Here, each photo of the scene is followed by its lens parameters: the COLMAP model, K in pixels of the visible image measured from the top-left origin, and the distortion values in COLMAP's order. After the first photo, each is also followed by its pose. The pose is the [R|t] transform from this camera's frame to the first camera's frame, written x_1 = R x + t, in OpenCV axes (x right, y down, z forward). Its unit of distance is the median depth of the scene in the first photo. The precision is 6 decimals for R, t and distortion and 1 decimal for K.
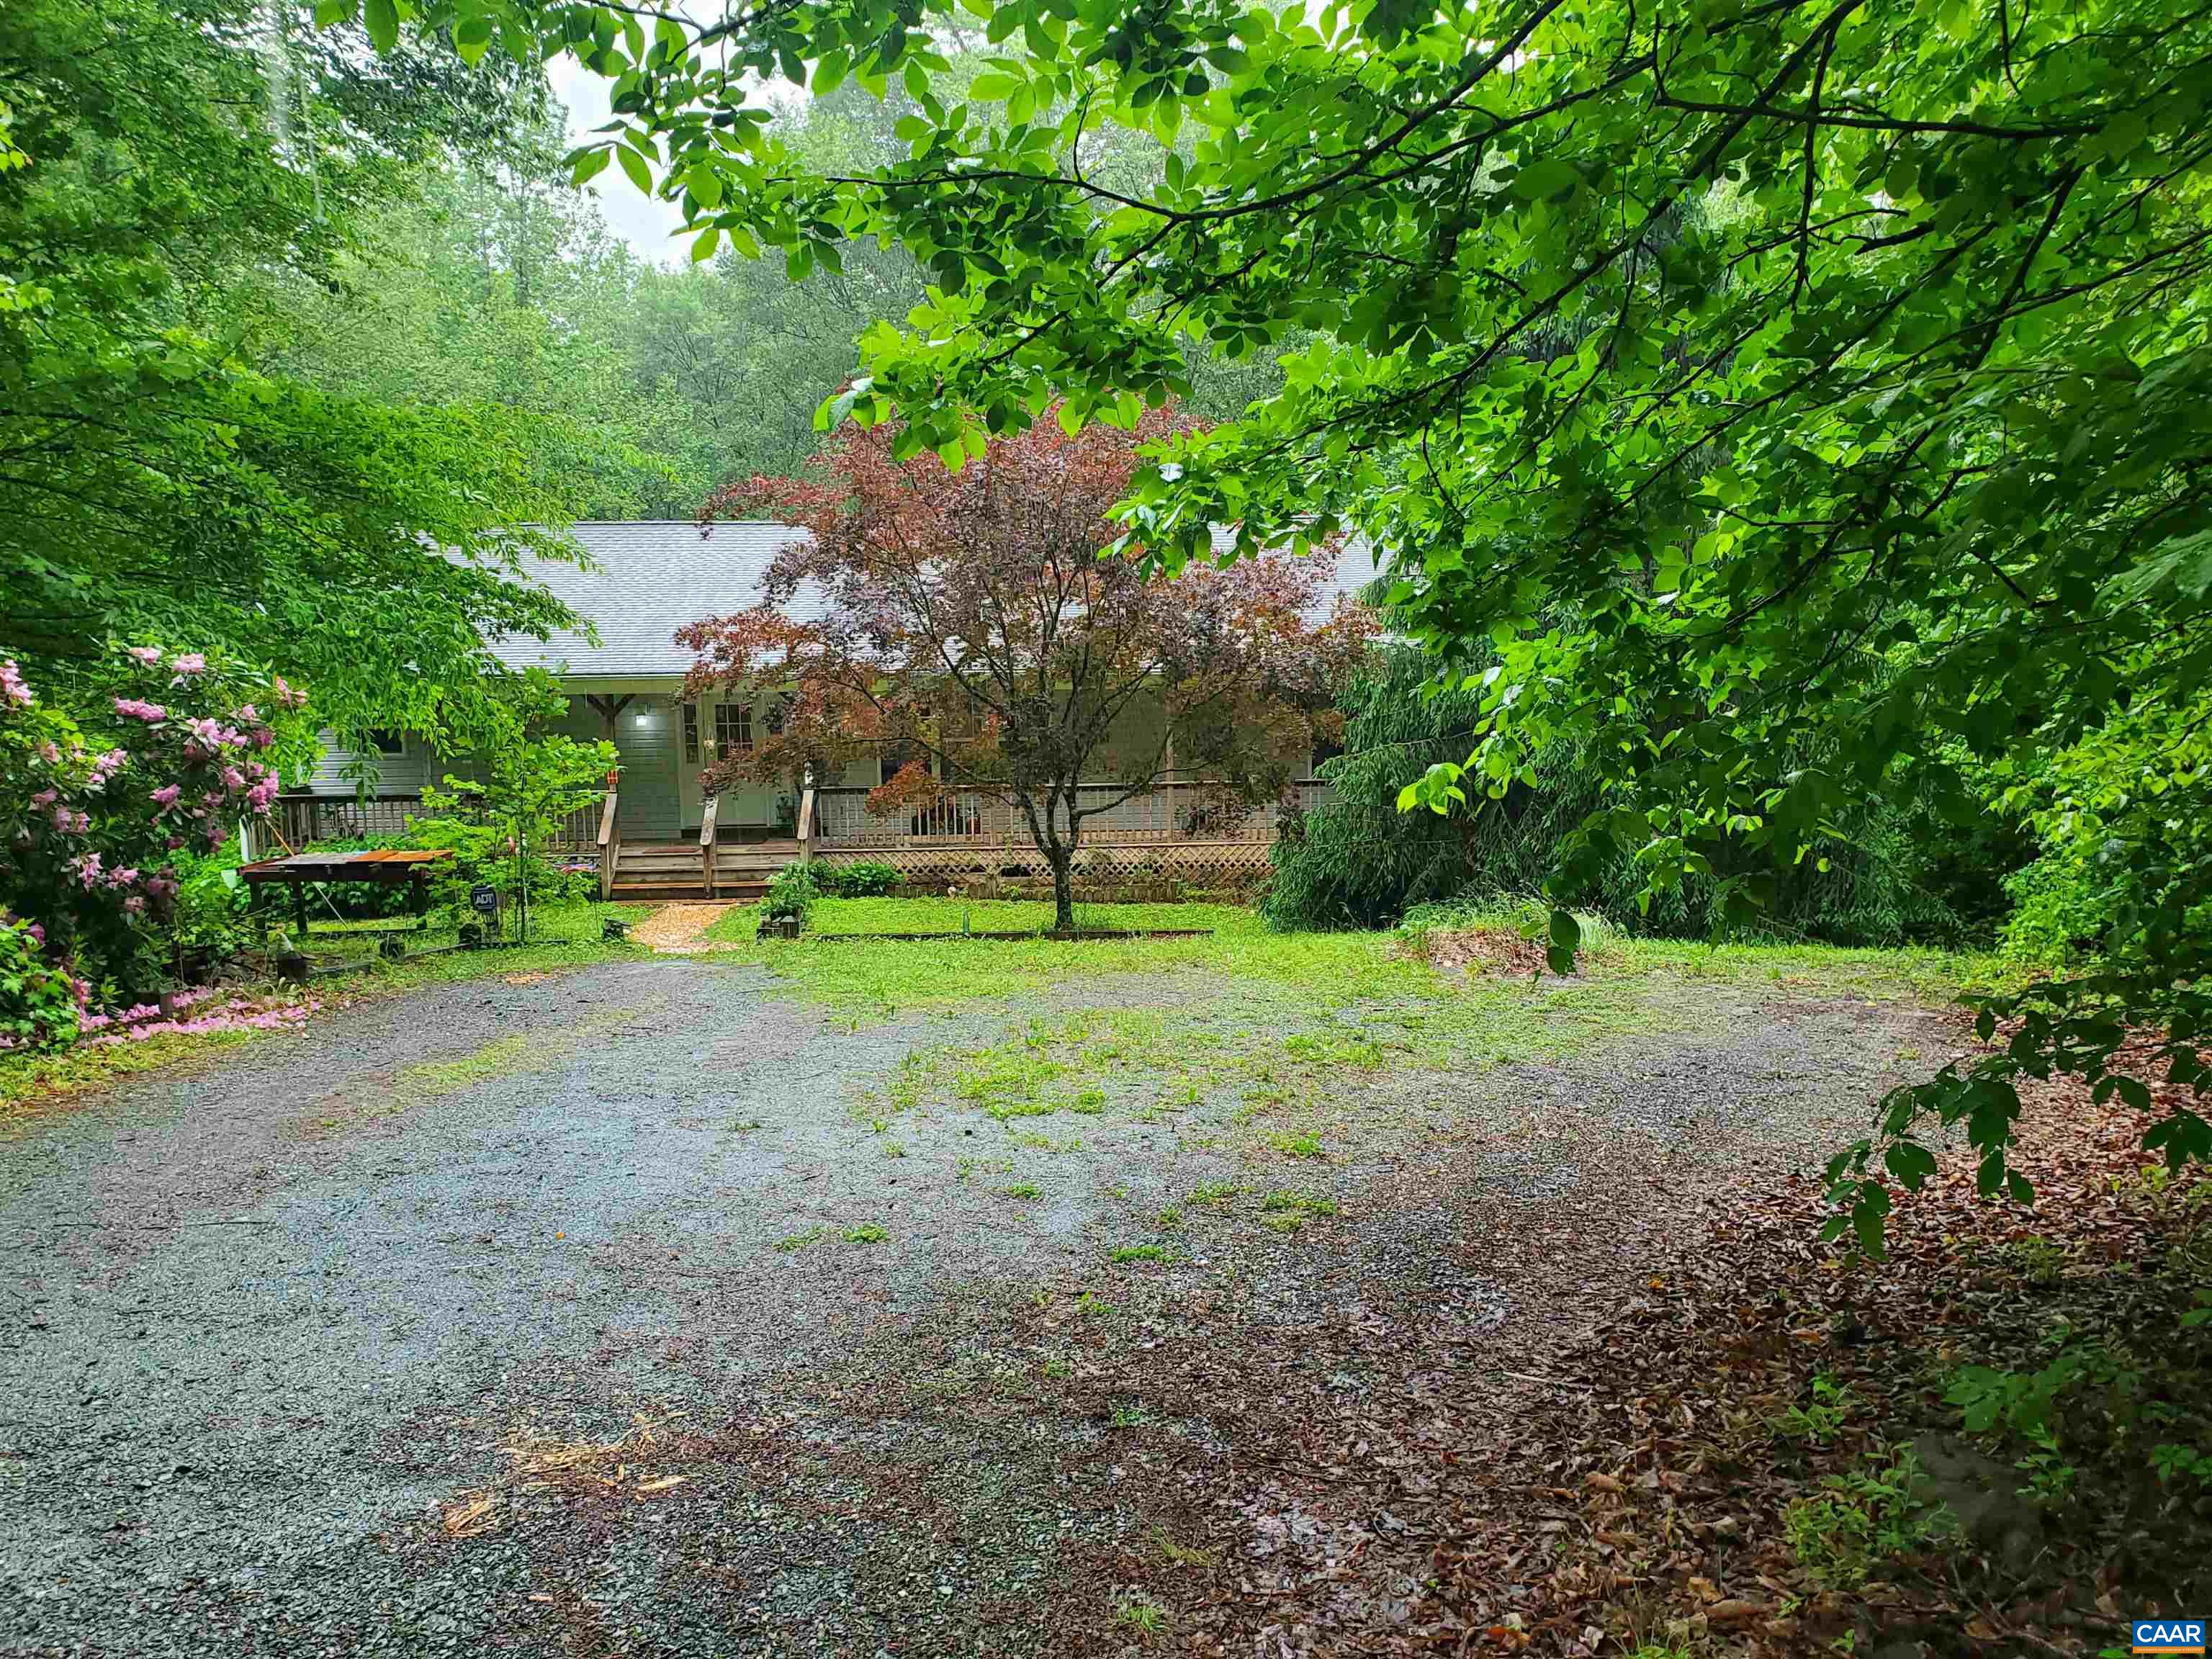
lens RADIAL K [[1660.6, 0, 1152.9], [0, 1660.6, 828.1], [0, 0, 1]] dist [0.102864, -0.183204]
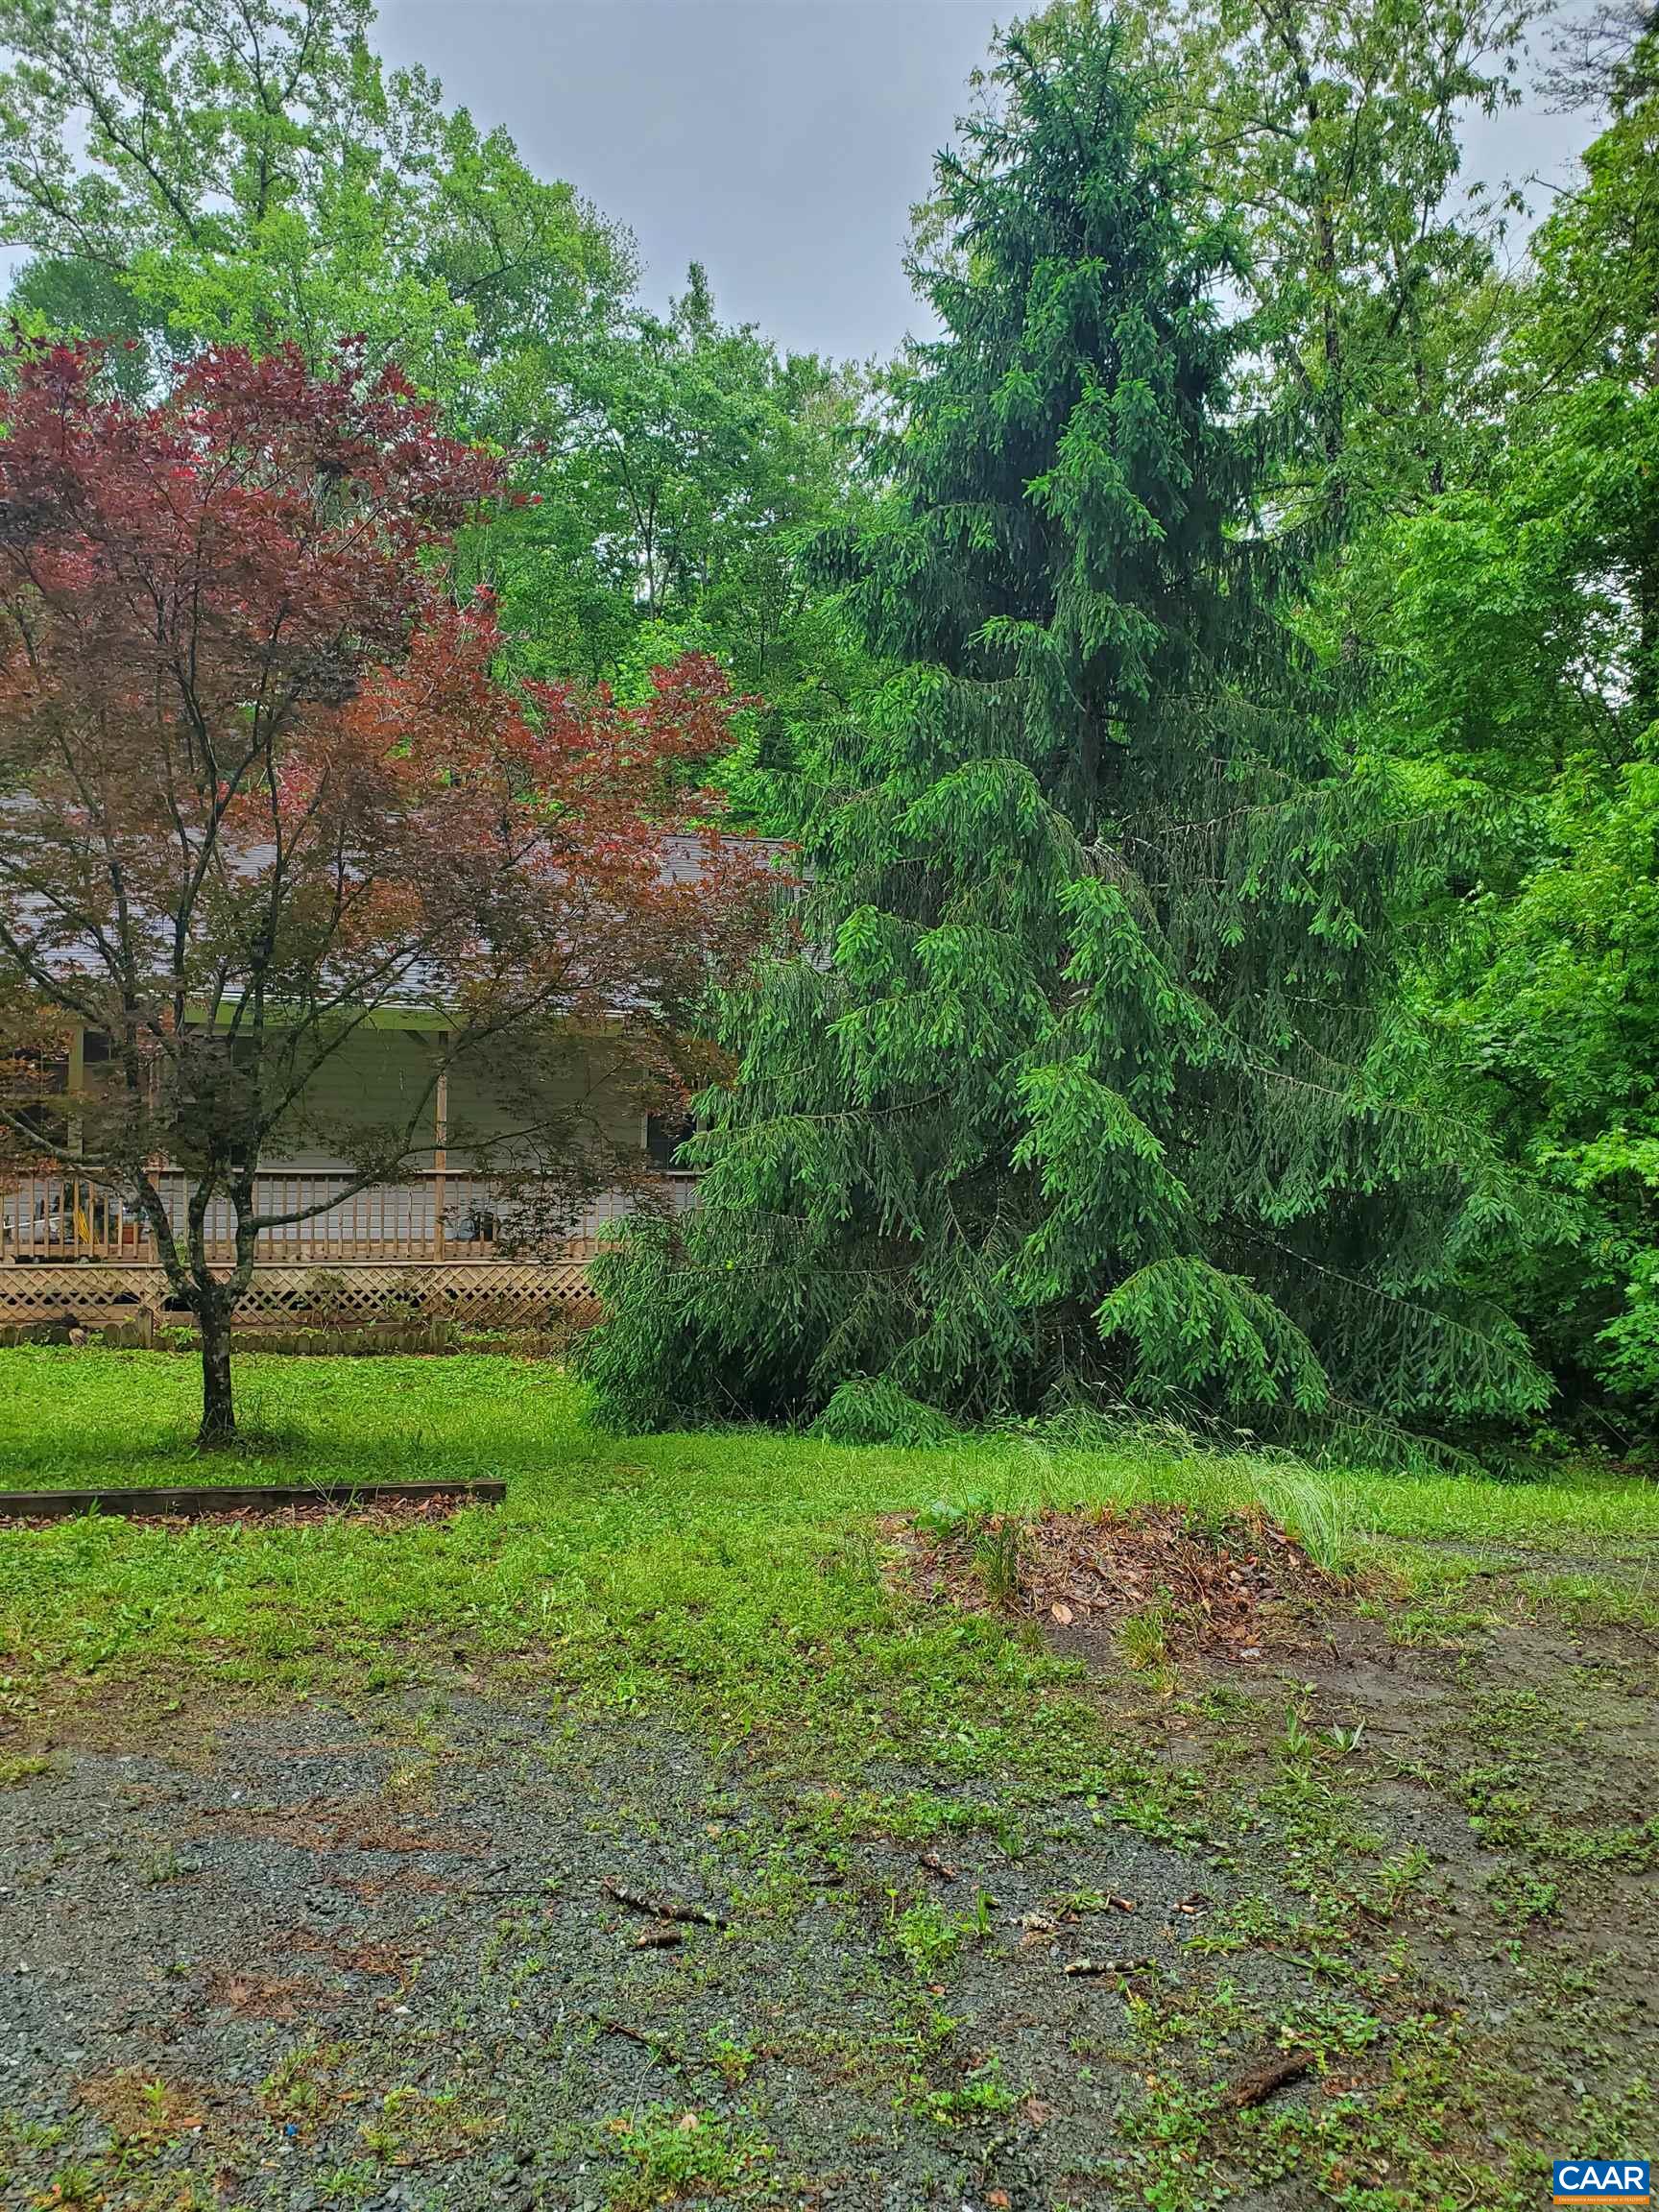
lens RADIAL K [[1660.6, 0, 829.5], [0, 1660.6, 1106.0], [0, 0, 1]] dist [0.102864, -0.183204]
pose [[0.973786, 0.032751, 0.225097, 0.010833], [-0.016994, 0.997290, -0.071585, -0.008099], [-0.226831, 0.065883, 0.971703, 0.318328]]
